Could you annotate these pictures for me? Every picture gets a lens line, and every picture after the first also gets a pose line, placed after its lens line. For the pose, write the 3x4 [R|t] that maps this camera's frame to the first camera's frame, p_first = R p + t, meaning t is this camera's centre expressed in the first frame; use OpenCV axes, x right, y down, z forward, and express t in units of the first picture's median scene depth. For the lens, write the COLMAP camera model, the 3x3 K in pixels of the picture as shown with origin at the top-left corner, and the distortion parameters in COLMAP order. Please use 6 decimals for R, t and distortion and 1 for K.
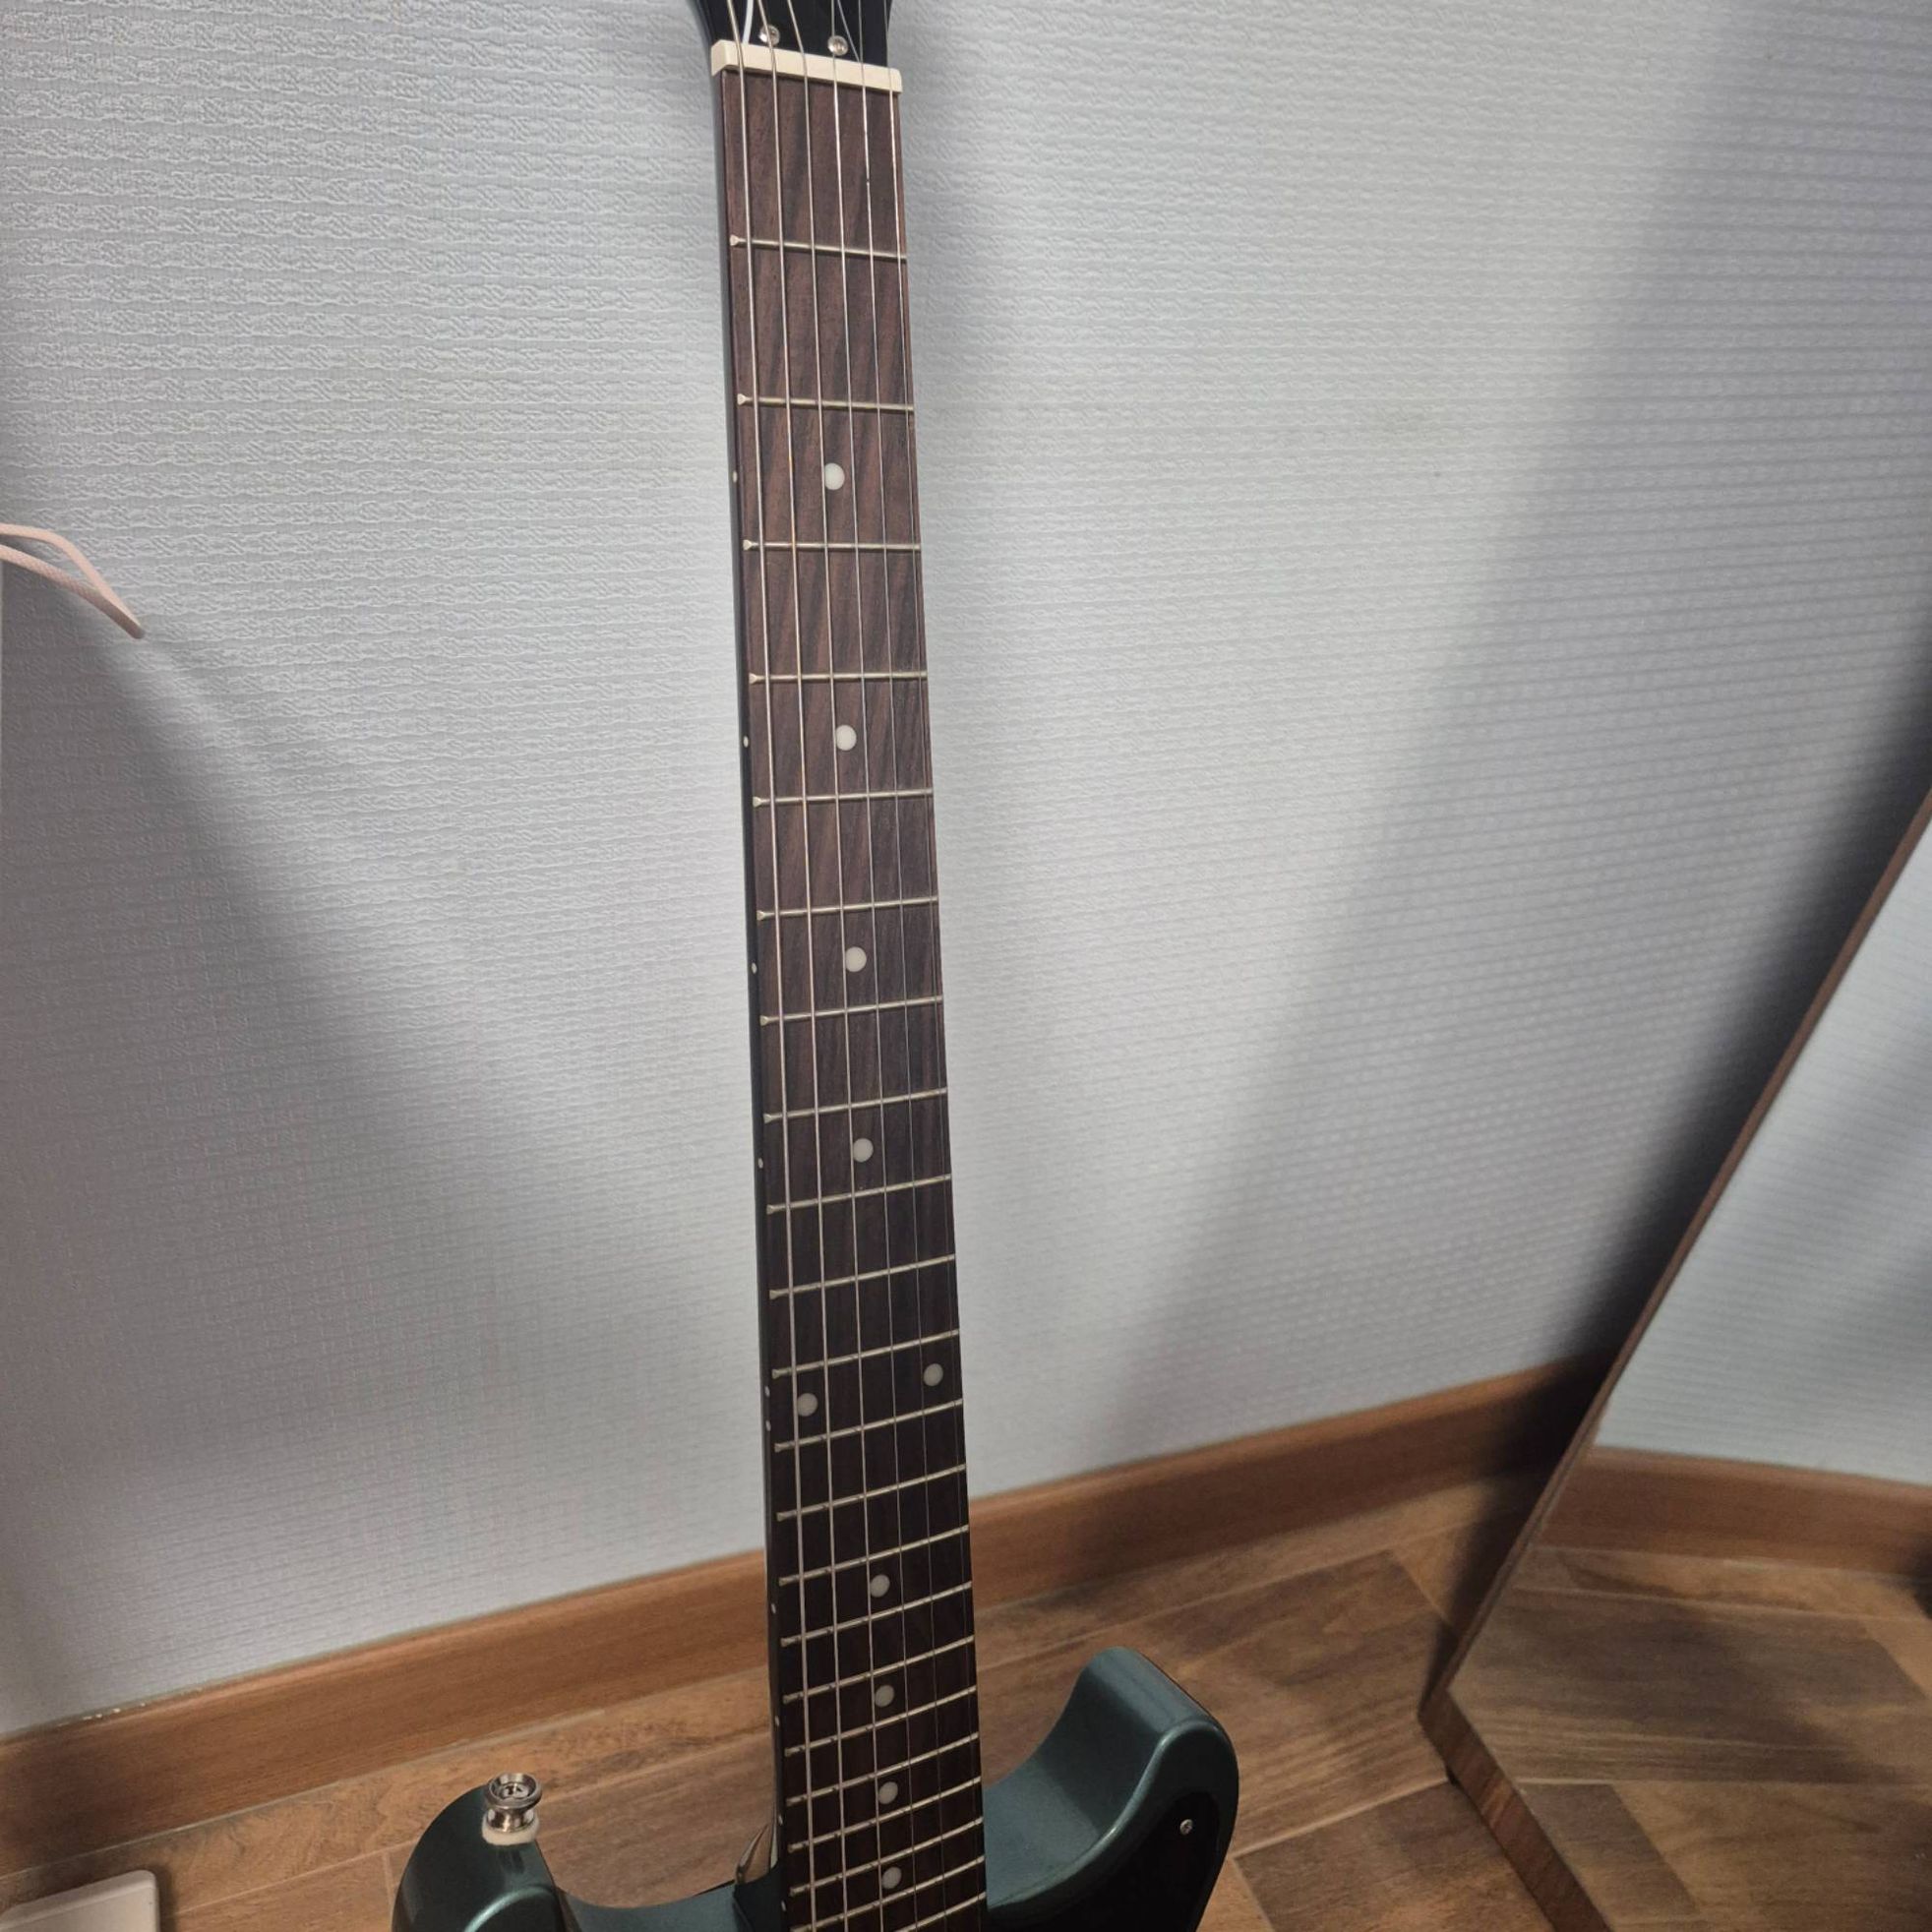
lens RADIAL K [[1740.9, 0, 956.7], [0, 1740.9, 964.6], [0, 0, 1]] dist [0.047833, -0.055969]
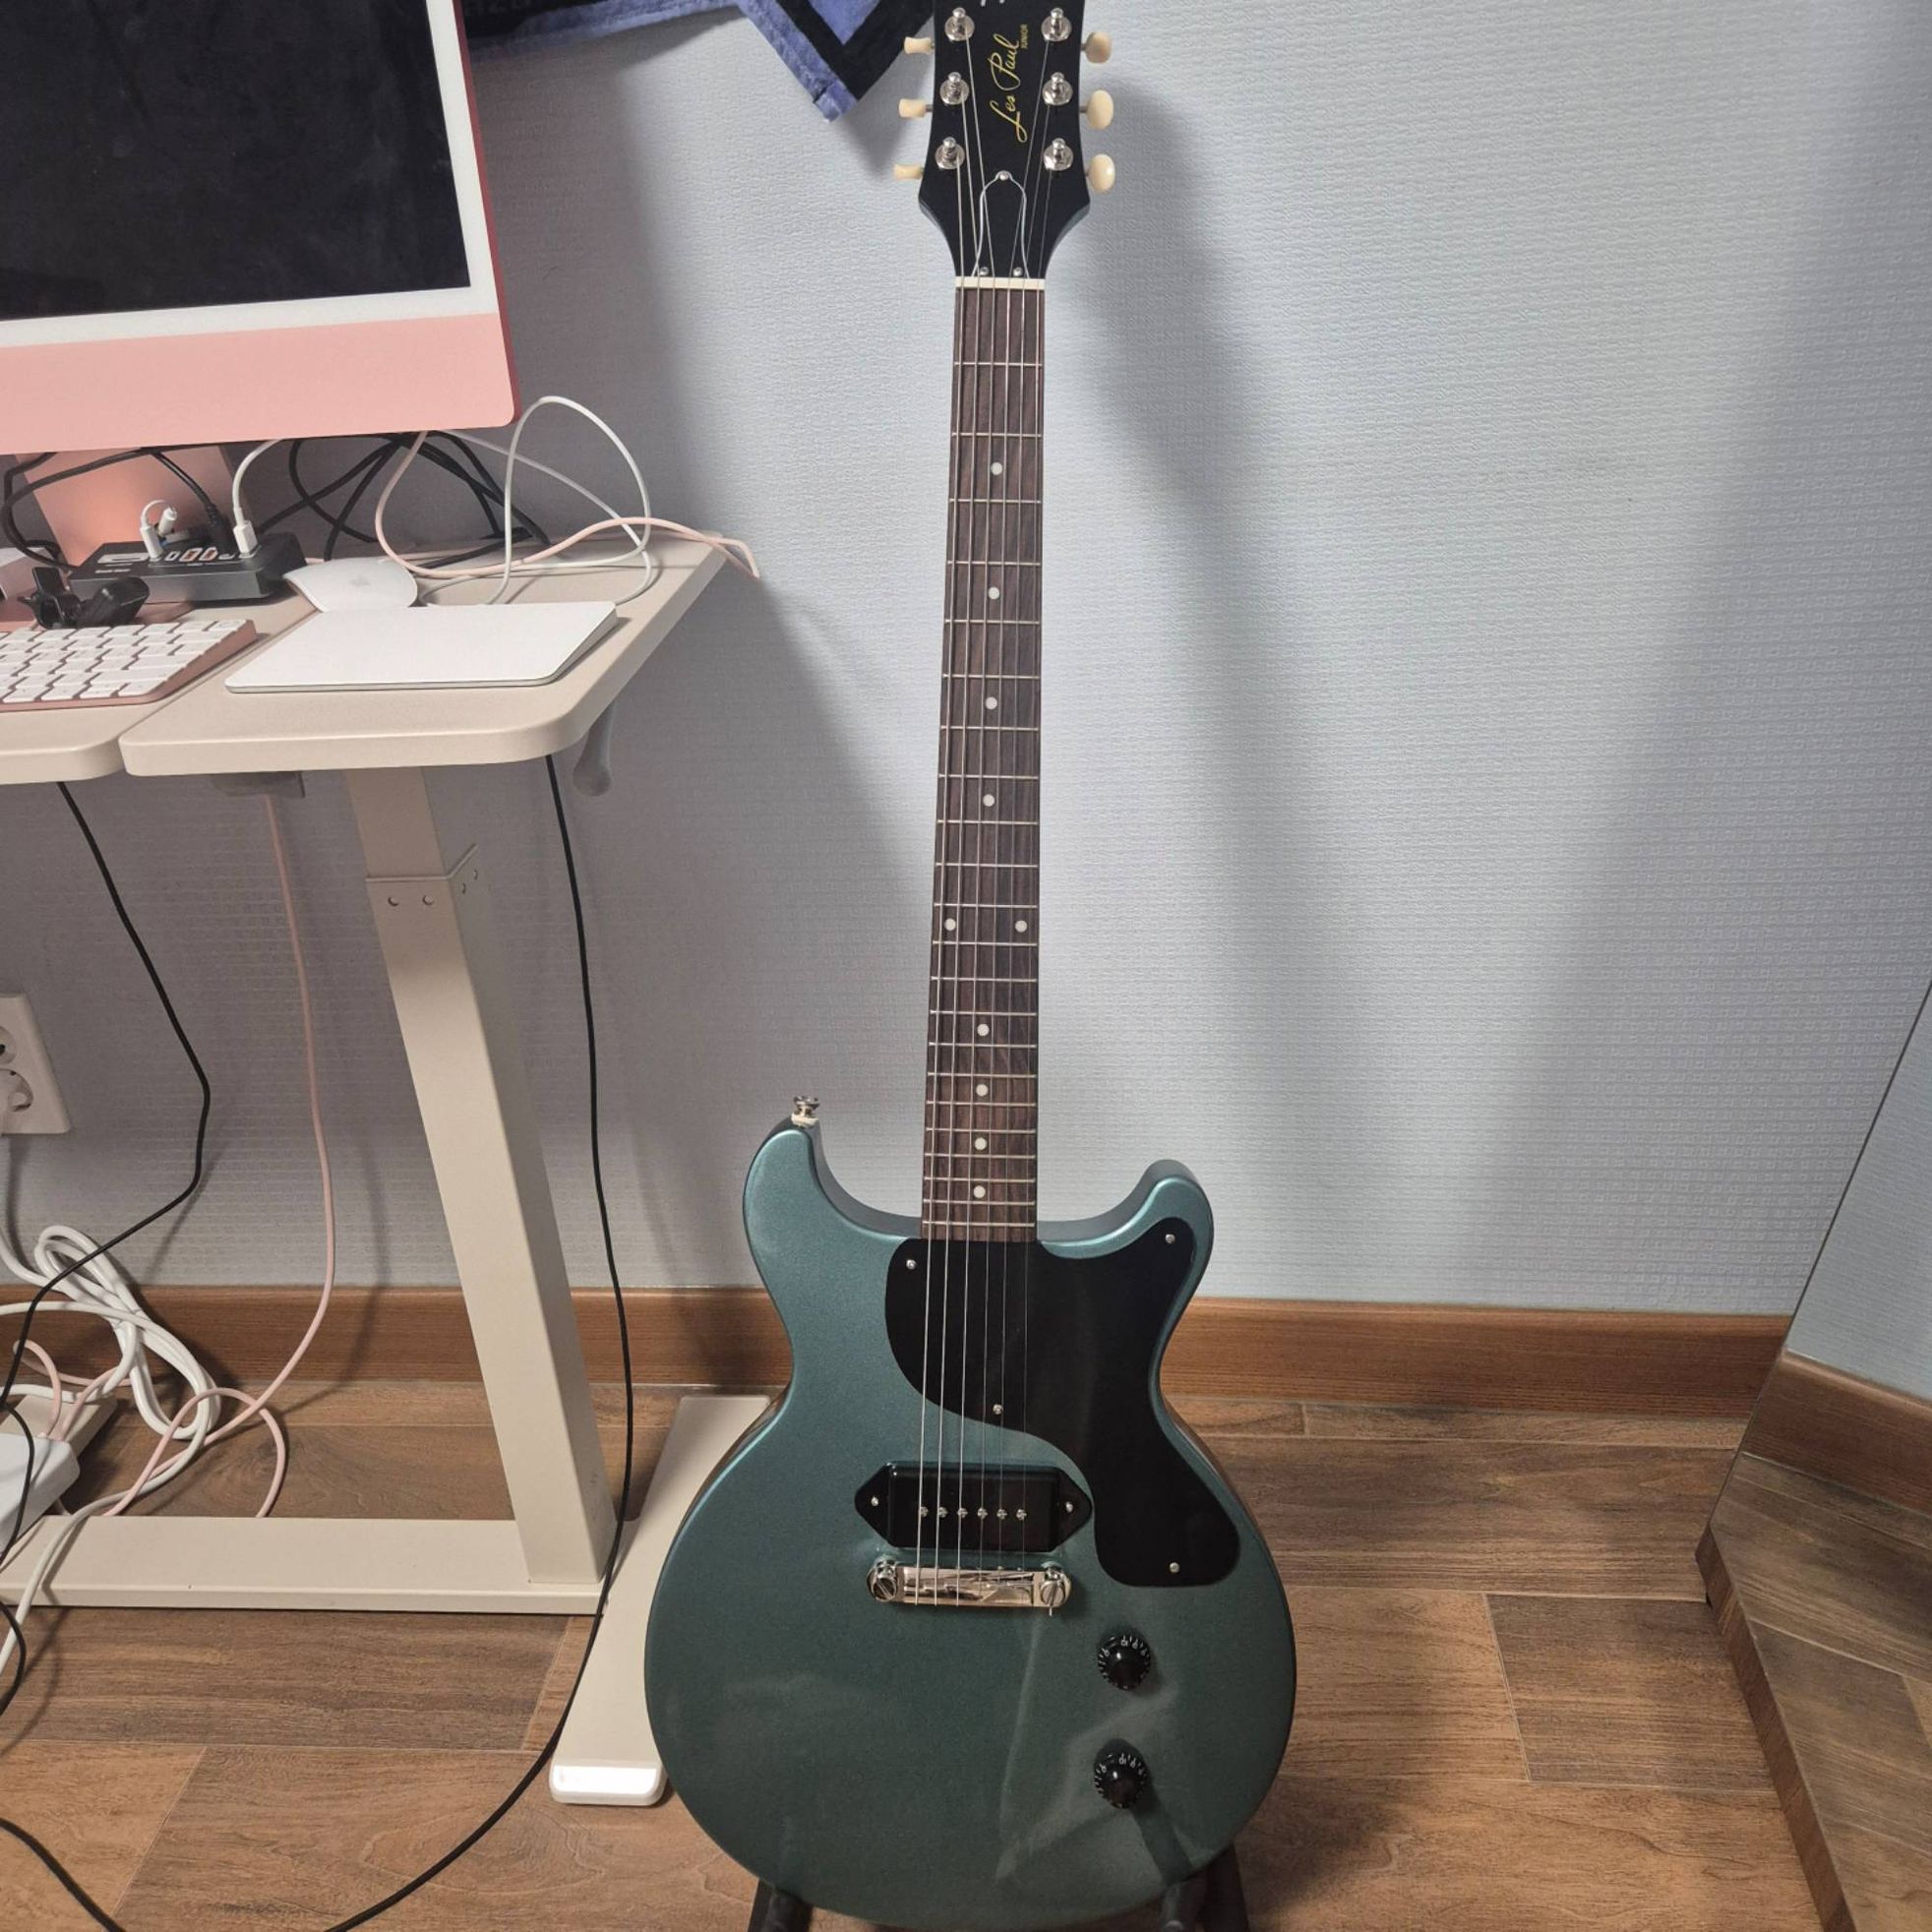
lens RADIAL K [[1728.4, 0, 965.4], [0, 1728.4, 956.9], [0, 0, 1]] dist [0.035335, -0.006178]
pose [[0.873504, 0.068433, -0.481983, 0.429113], [-0.121943, 0.989264, -0.080542, 0.216513], [0.471297, 0.129128, 0.872471, -0.347110]]
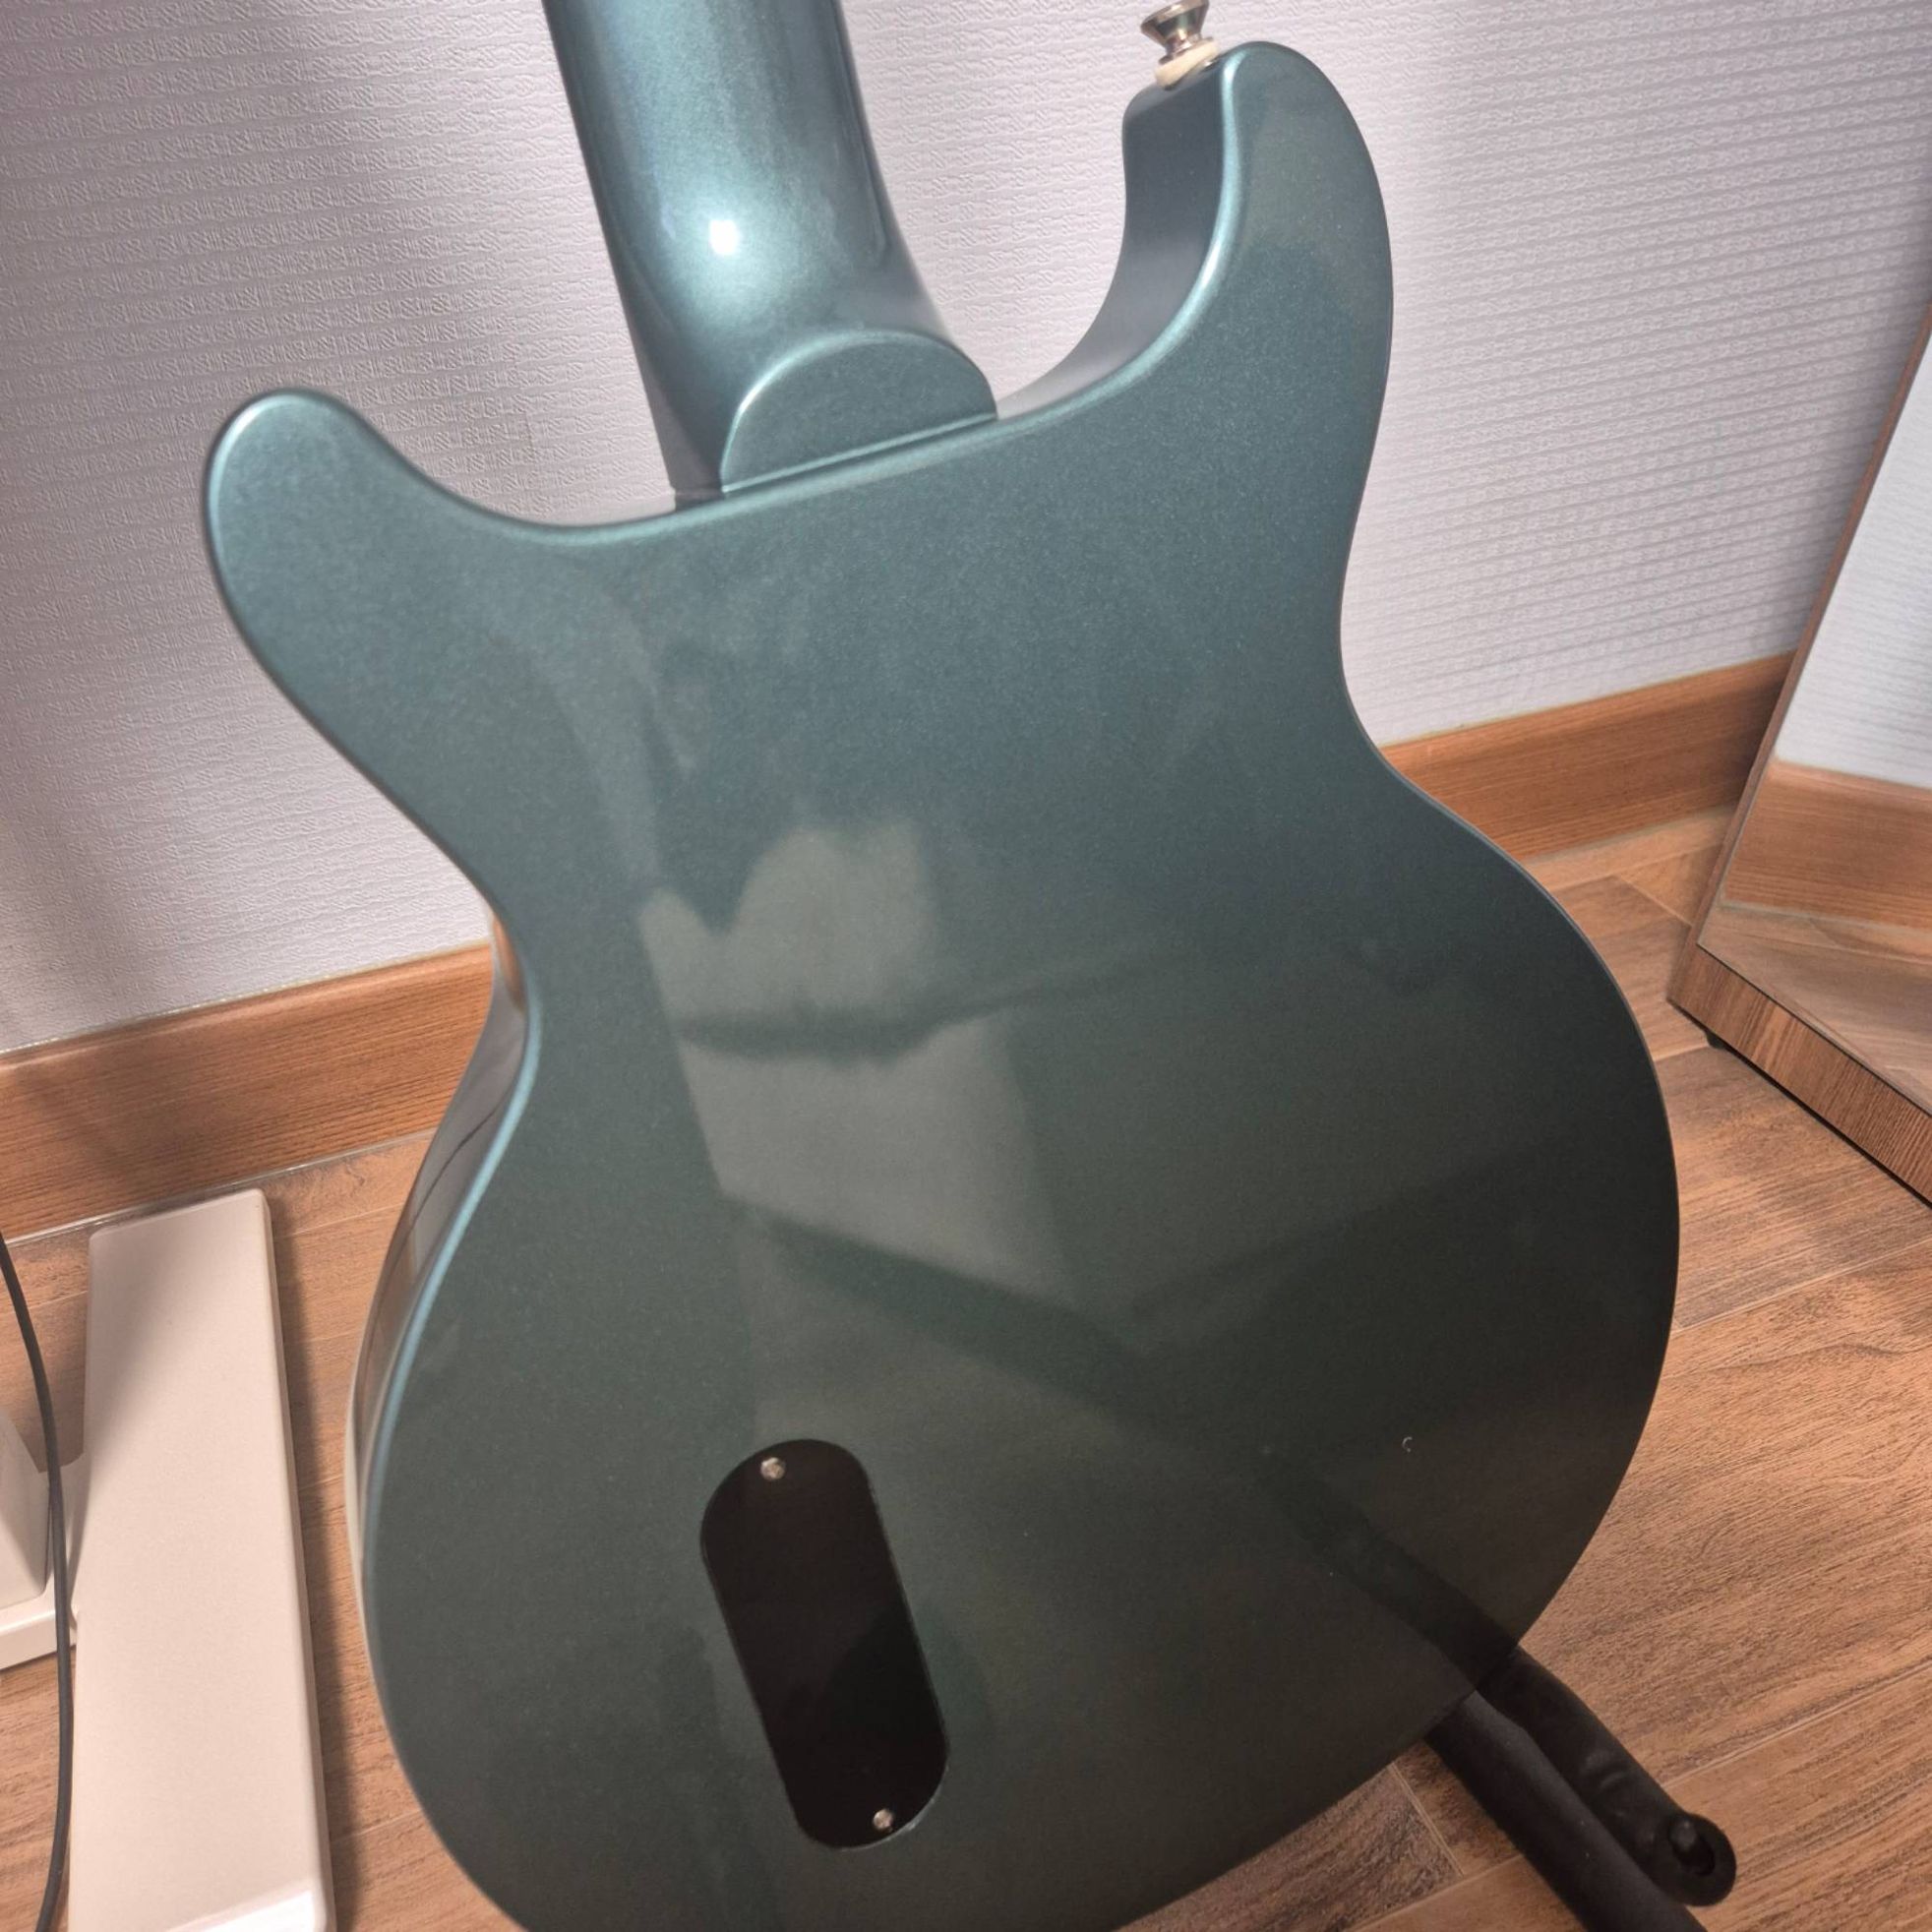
lens RADIAL K [[1730.0, 0, 966.0], [0, 1730.0, 966.0], [0, 0, 1]] dist [0.047638, -0.054537]
pose [[0.990214, -0.106833, -0.089796, -0.001261], [0.110483, 0.993200, 0.036698, 0.398921], [0.085265, -0.046260, 0.995284, 0.133045]]
